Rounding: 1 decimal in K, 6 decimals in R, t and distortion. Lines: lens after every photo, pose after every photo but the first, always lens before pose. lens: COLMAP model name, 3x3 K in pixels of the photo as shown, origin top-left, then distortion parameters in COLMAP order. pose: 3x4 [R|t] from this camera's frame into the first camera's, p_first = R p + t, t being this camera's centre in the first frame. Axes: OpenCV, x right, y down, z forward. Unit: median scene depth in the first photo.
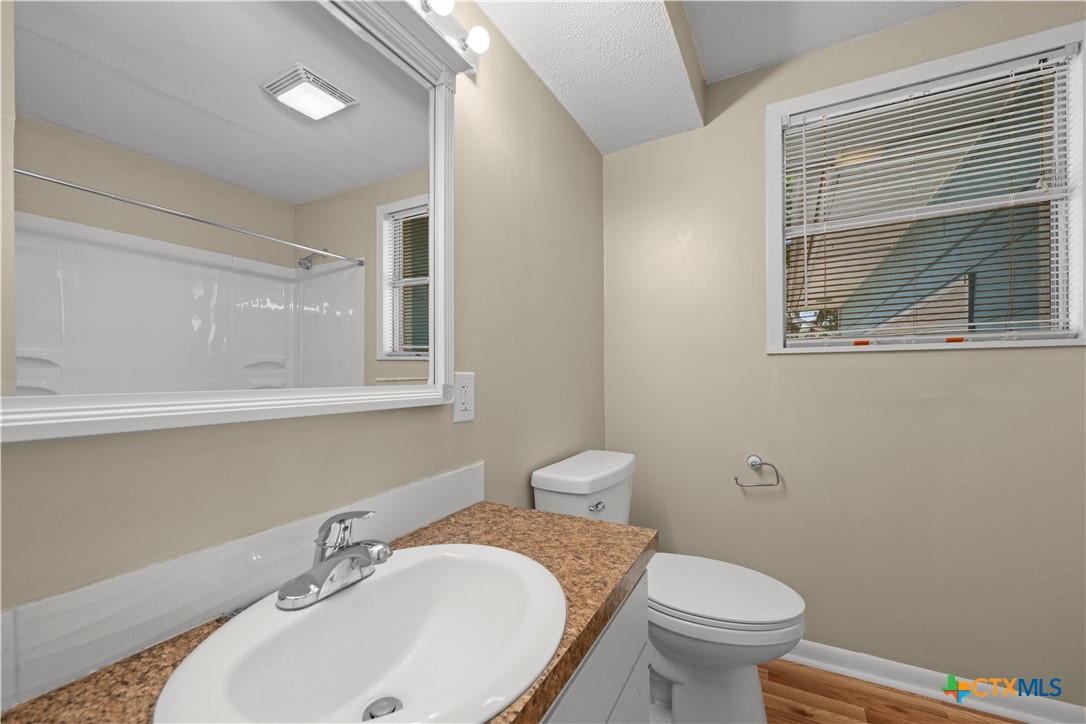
lens RADIAL K [[434.0, 0, 551.1], [0, 434.0, 367.9], [0, 0, 1]] dist [-0.000816, -0.000443]
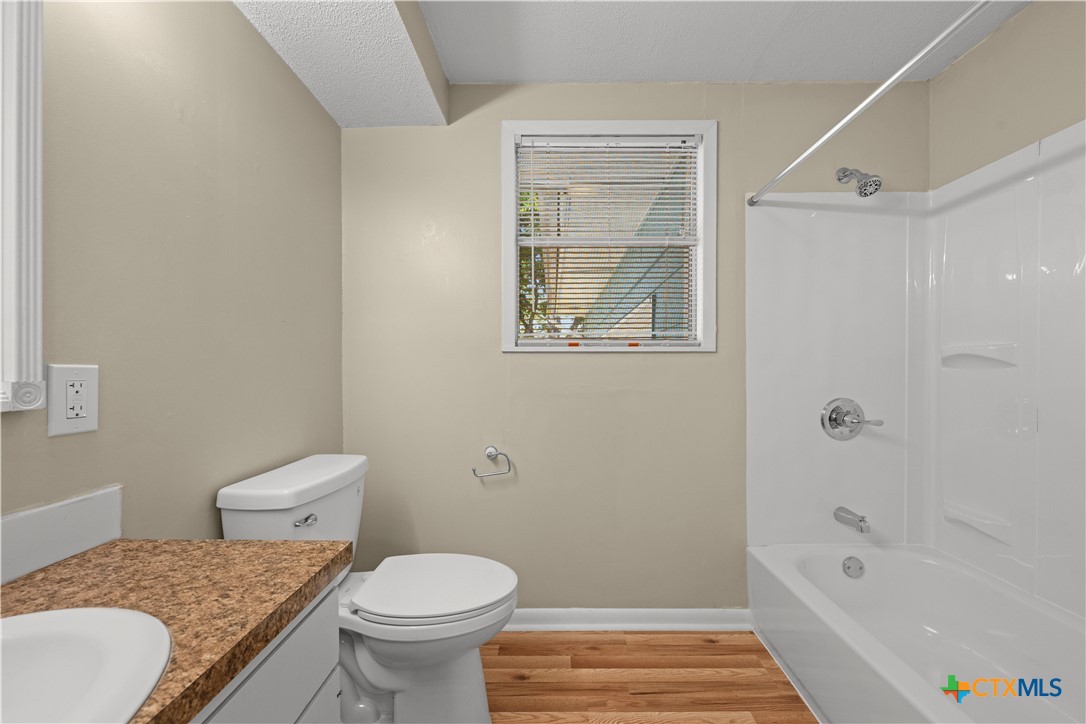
lens RADIAL K [[427.7, 0, 550.3], [0, 427.7, 362.5], [0, 0, 1]] dist [-0.000710, -0.000296]
pose [[0.881769, 0.015770, 0.471417, 0.140490], [-0.014852, 0.999874, -0.005668, -0.001234], [-0.471447, -0.002004, 0.881892, 0.009002]]
